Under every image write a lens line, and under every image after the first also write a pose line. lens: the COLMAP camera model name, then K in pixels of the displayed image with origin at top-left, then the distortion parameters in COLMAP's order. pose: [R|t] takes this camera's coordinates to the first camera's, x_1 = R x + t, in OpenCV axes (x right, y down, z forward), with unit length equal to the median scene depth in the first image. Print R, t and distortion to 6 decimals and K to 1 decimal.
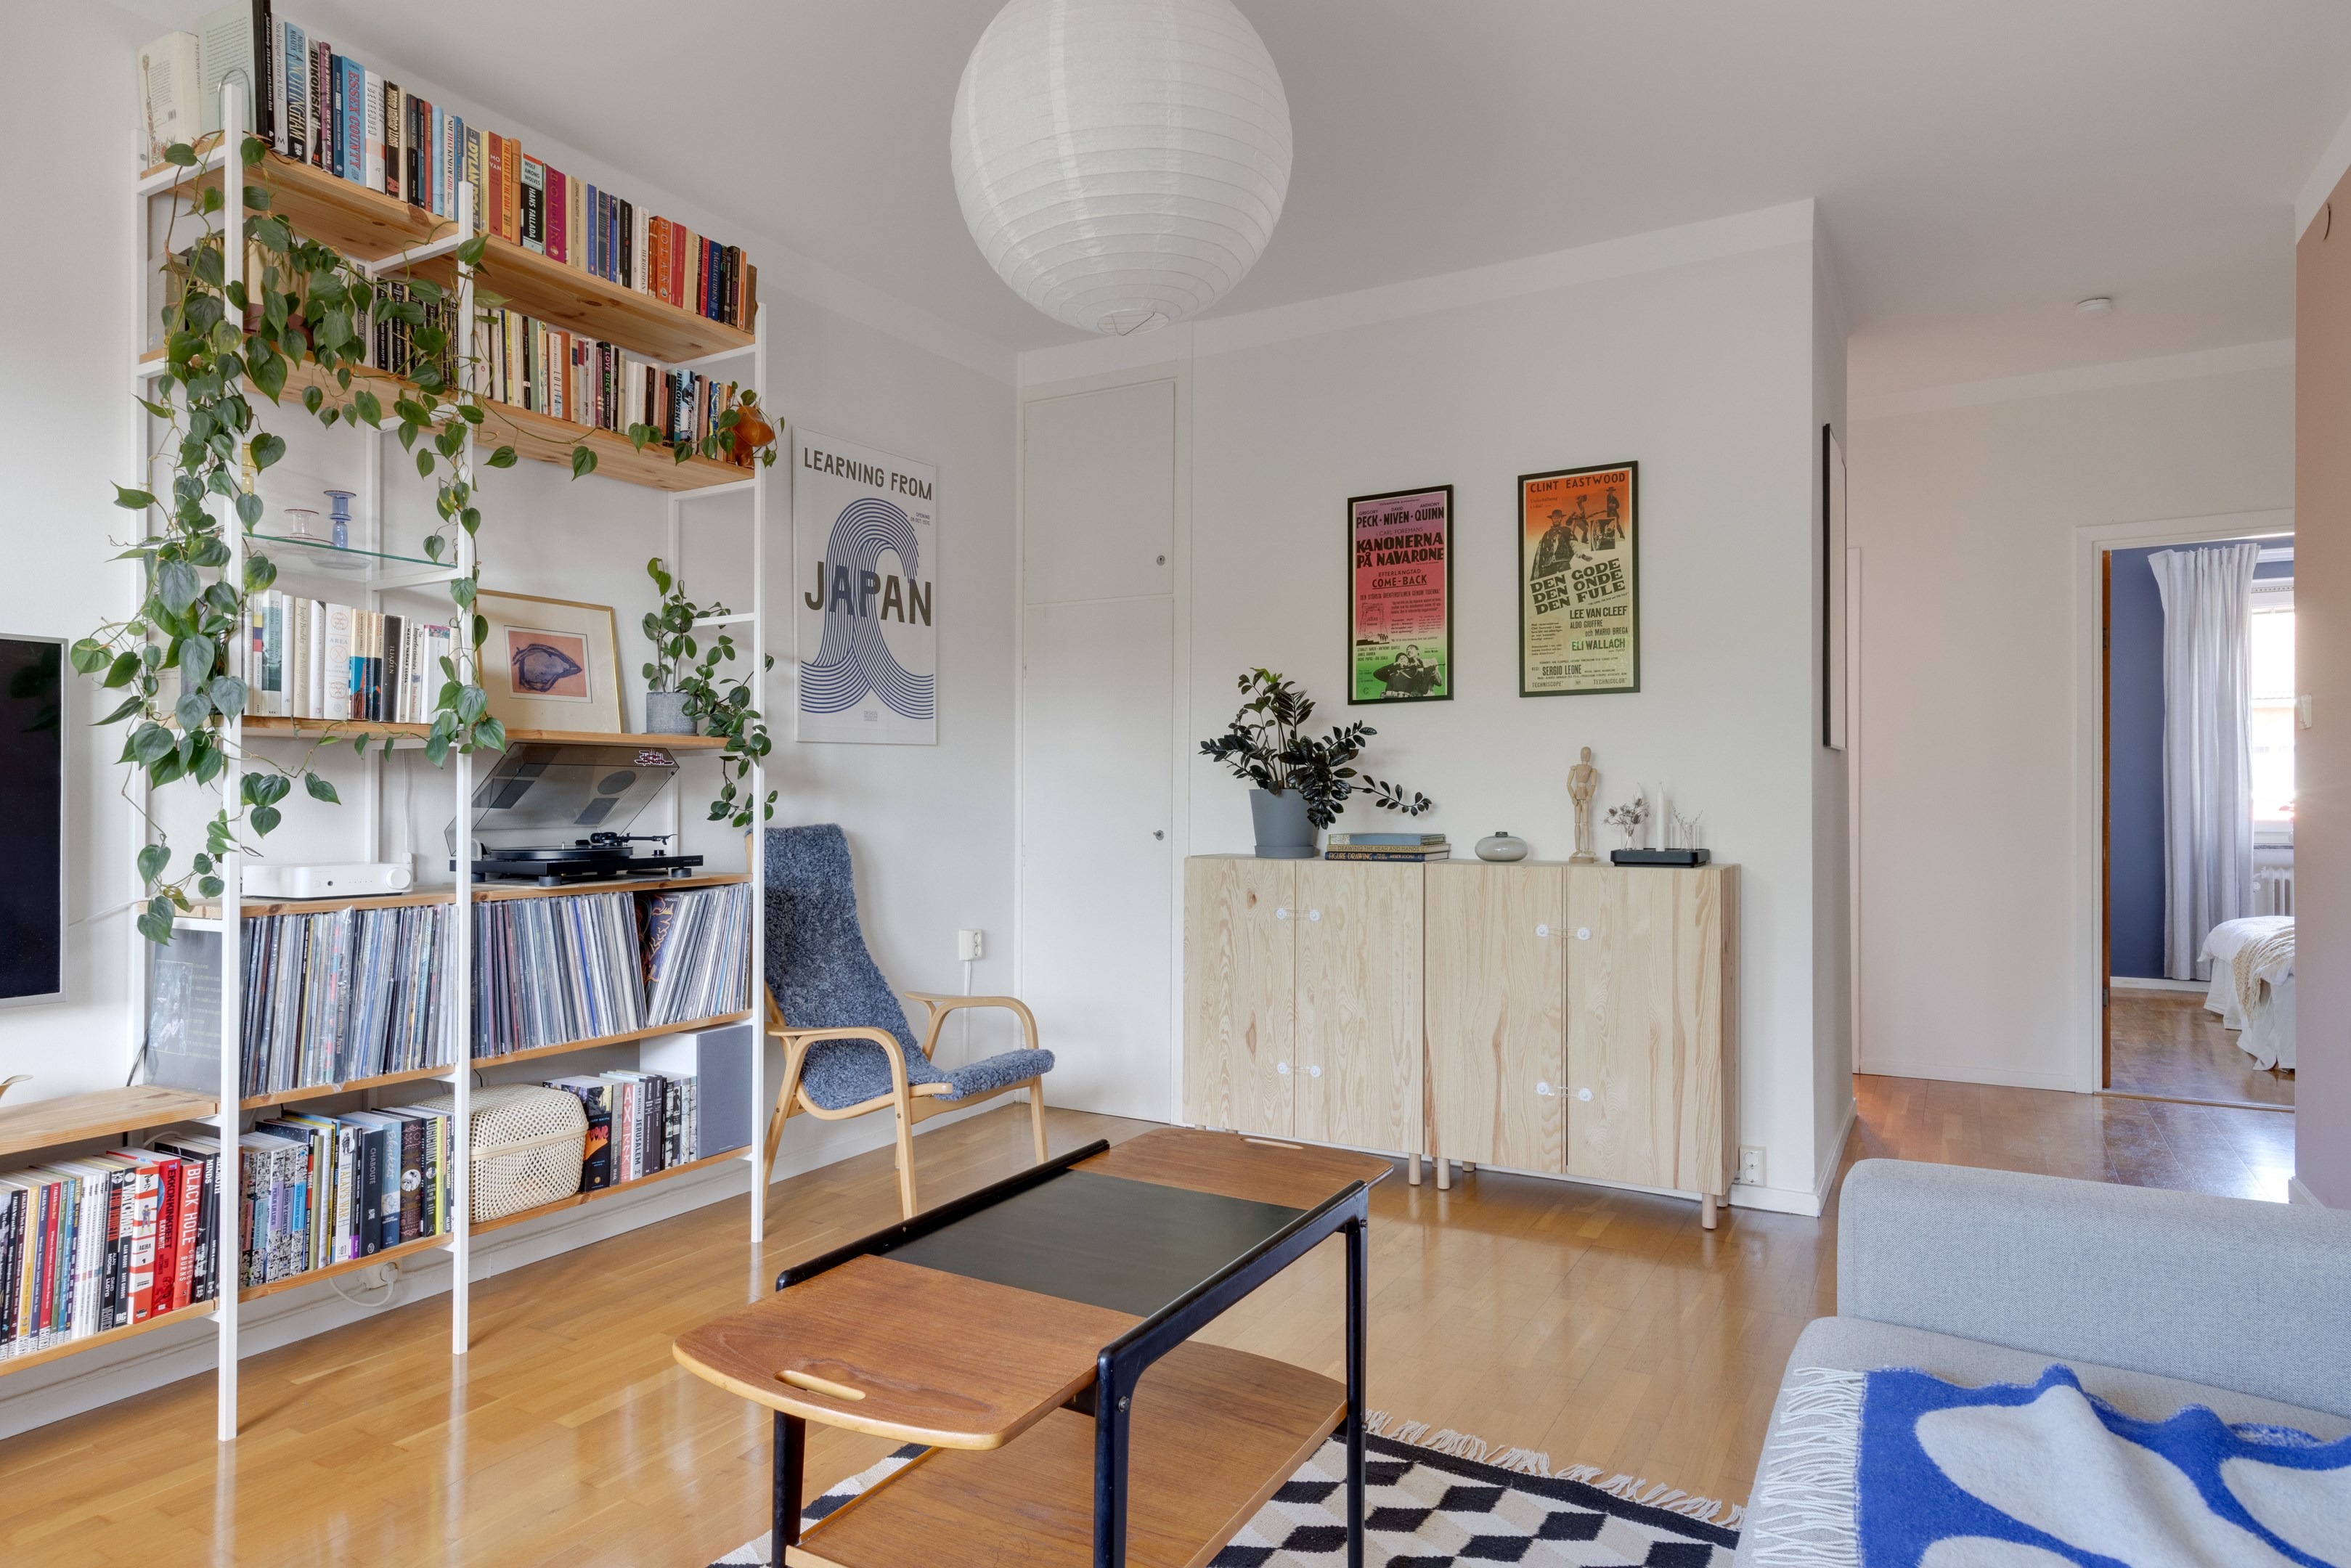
lens RADIAL K [[1227.1, 0, 1175.4], [0, 1227.1, 807.4], [0, 0, 1]] dist [0.000432, -0.000089]
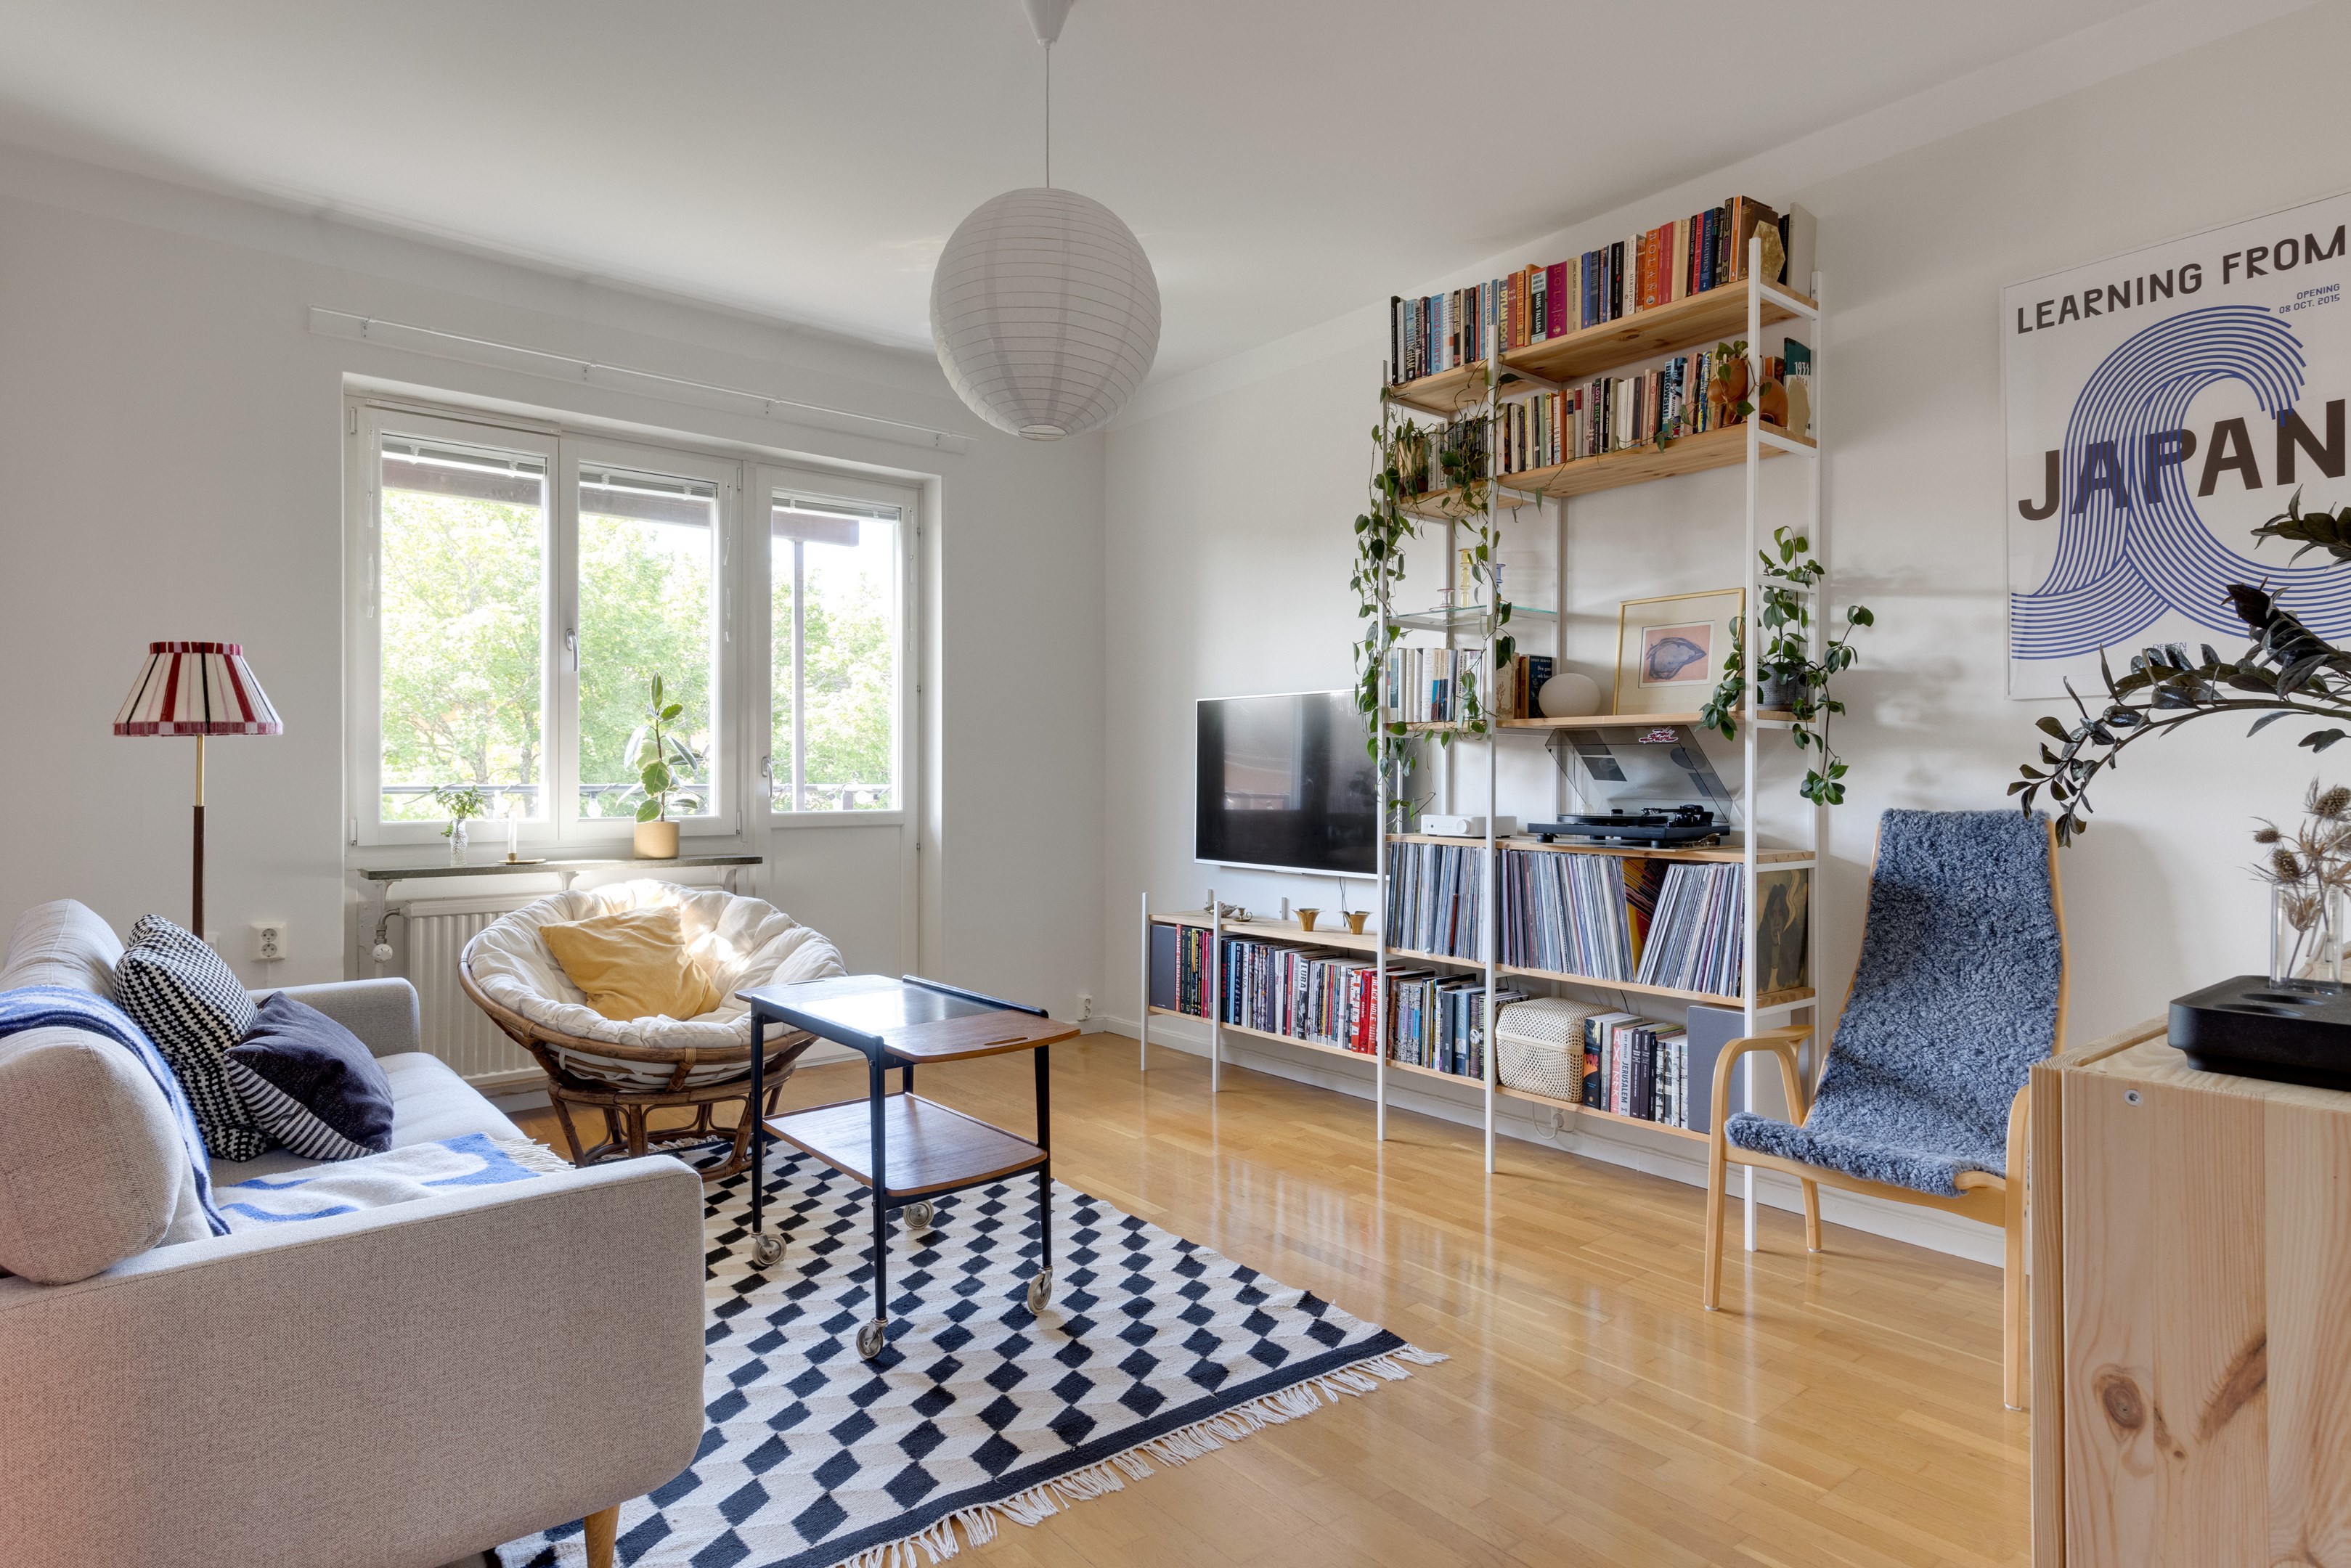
lens RADIAL K [[1352.4, 0, 1175.5], [0, 1352.4, 784.0], [0, 0, 1]] dist [0.000642, -0.000013]
pose [[-0.336879, 0.011018, -0.941483, 0.855054], [-0.008729, 0.999852, 0.014825, -0.012185], [0.941507, 0.013212, -0.336733, 1.034793]]
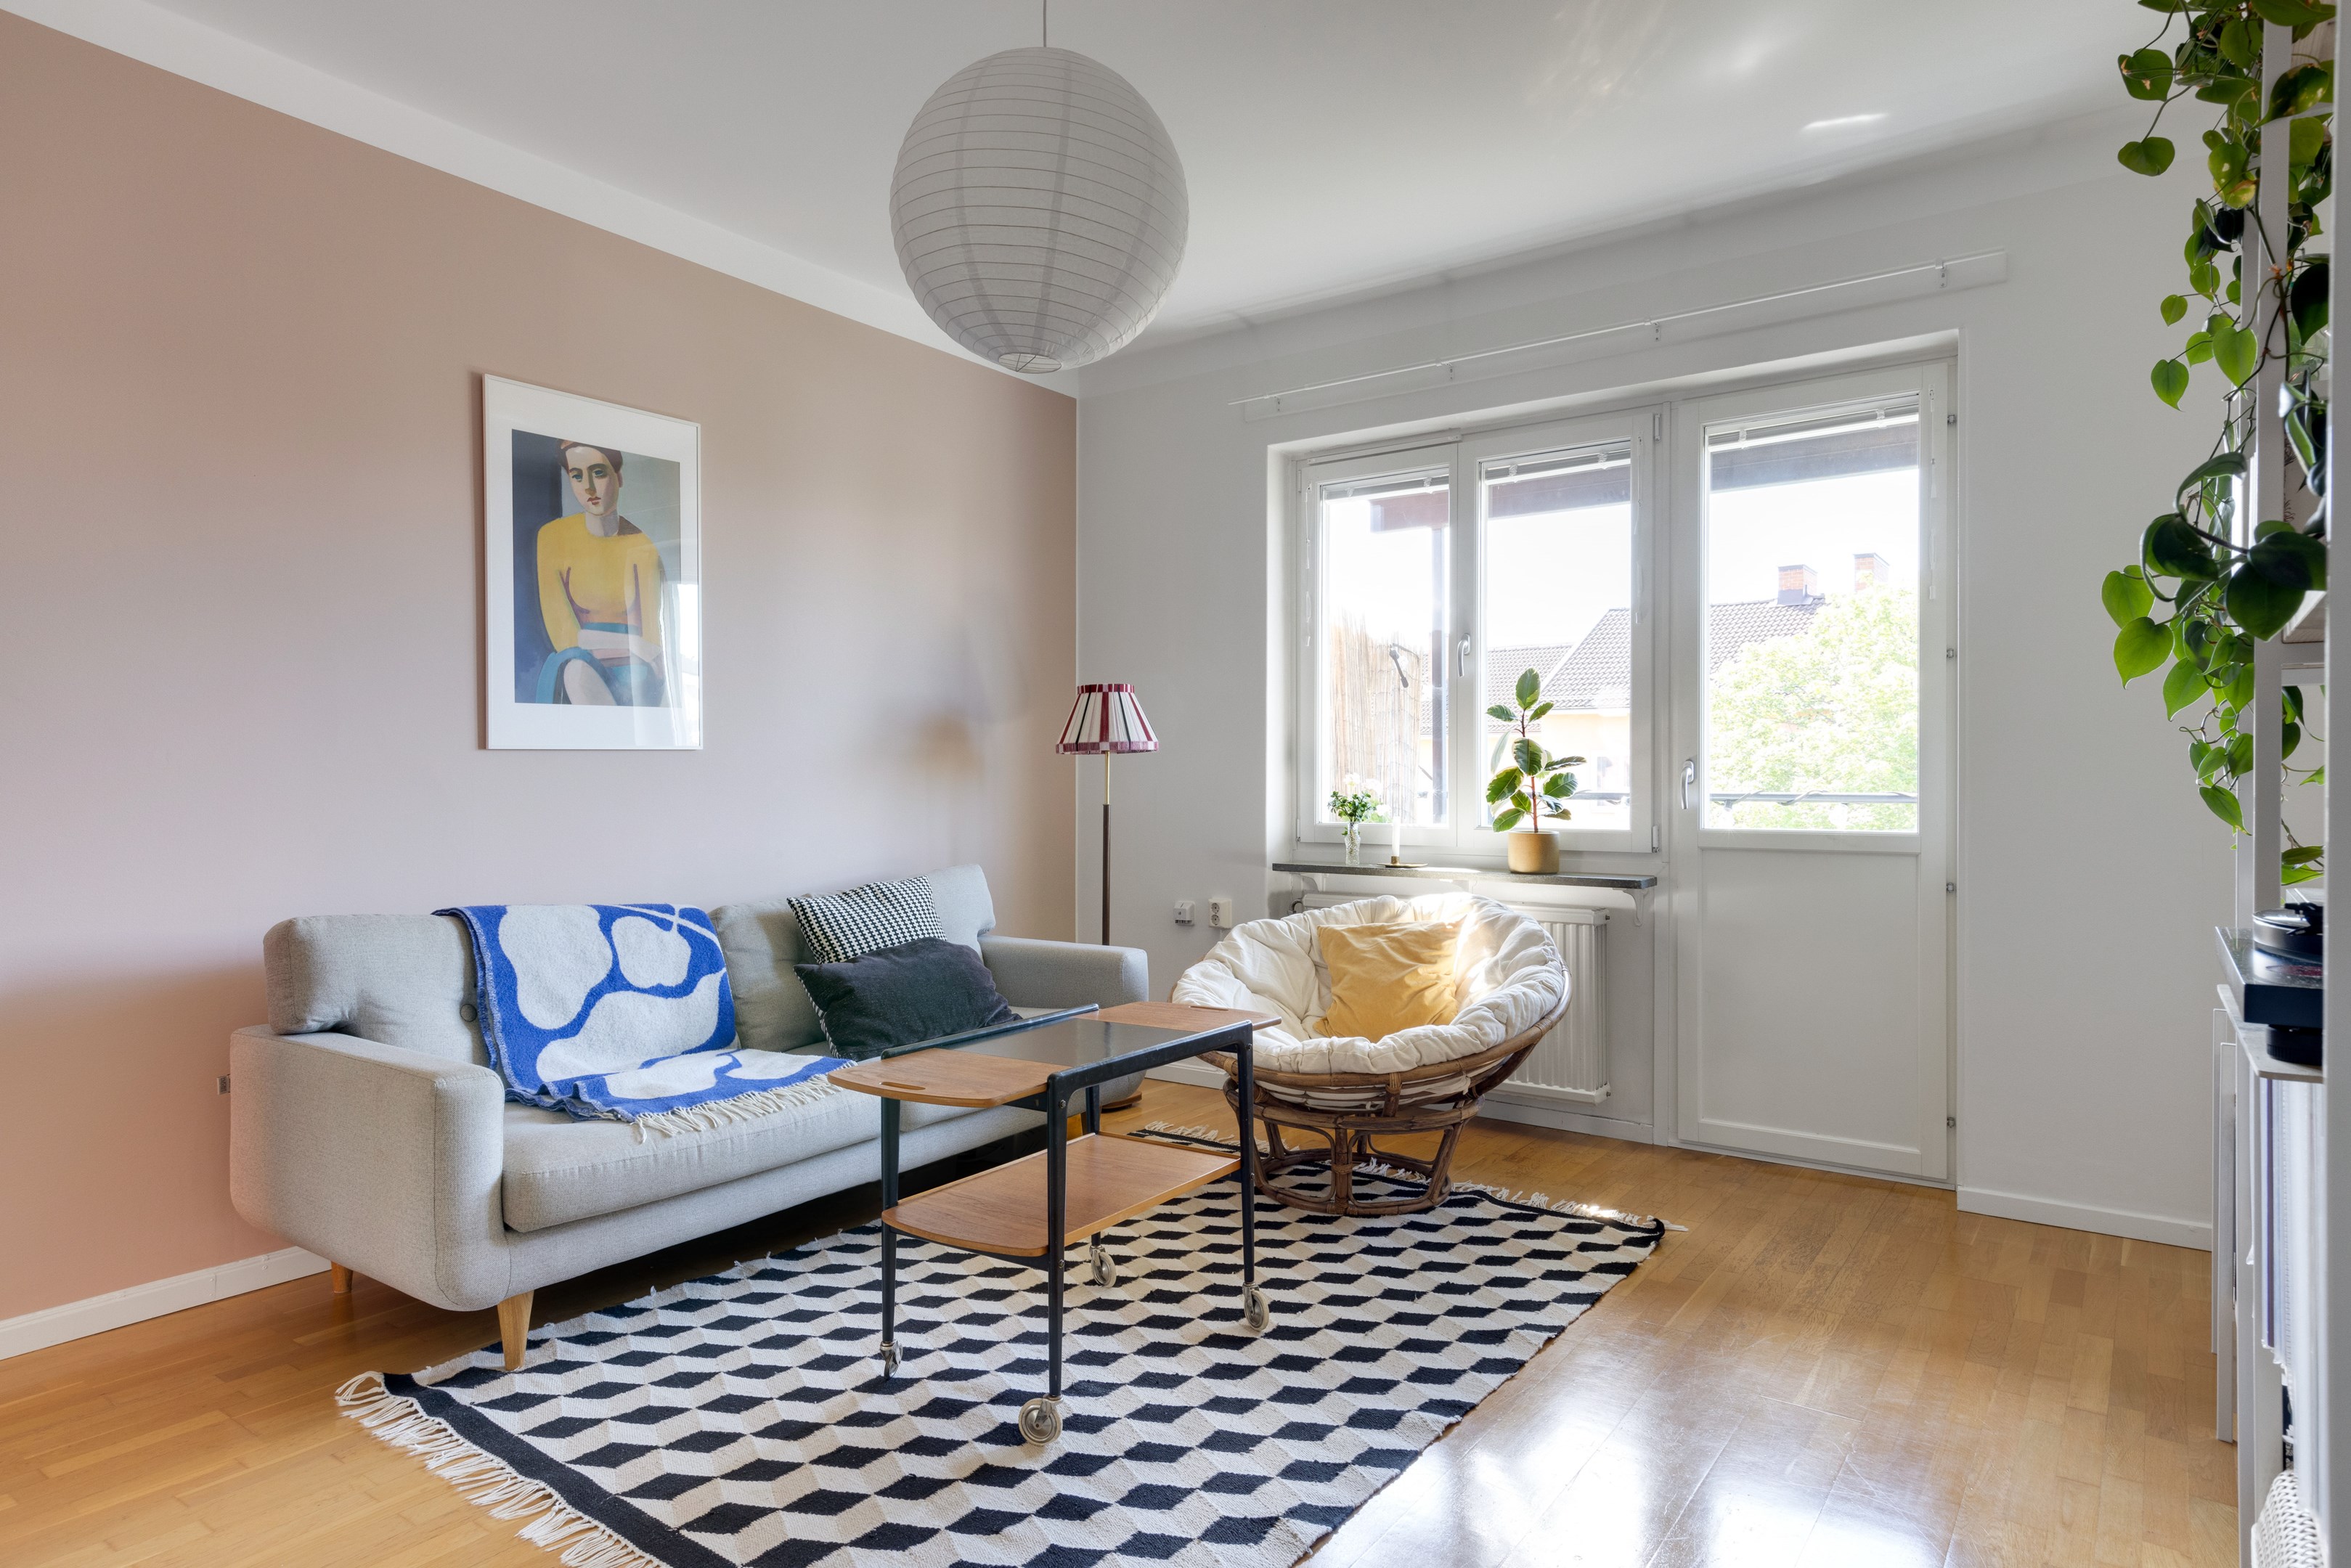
lens RADIAL K [[1339.2, 0, 1178.7], [0, 1339.2, 766.8], [0, 0, 1]] dist [0.034701, 0.000471]
pose [[-0.993400, 0.005337, 0.114581, -0.203770], [0.005445, 0.999985, 0.000633, -0.012624], [-0.114576, 0.001253, -0.993414, 1.394783]]
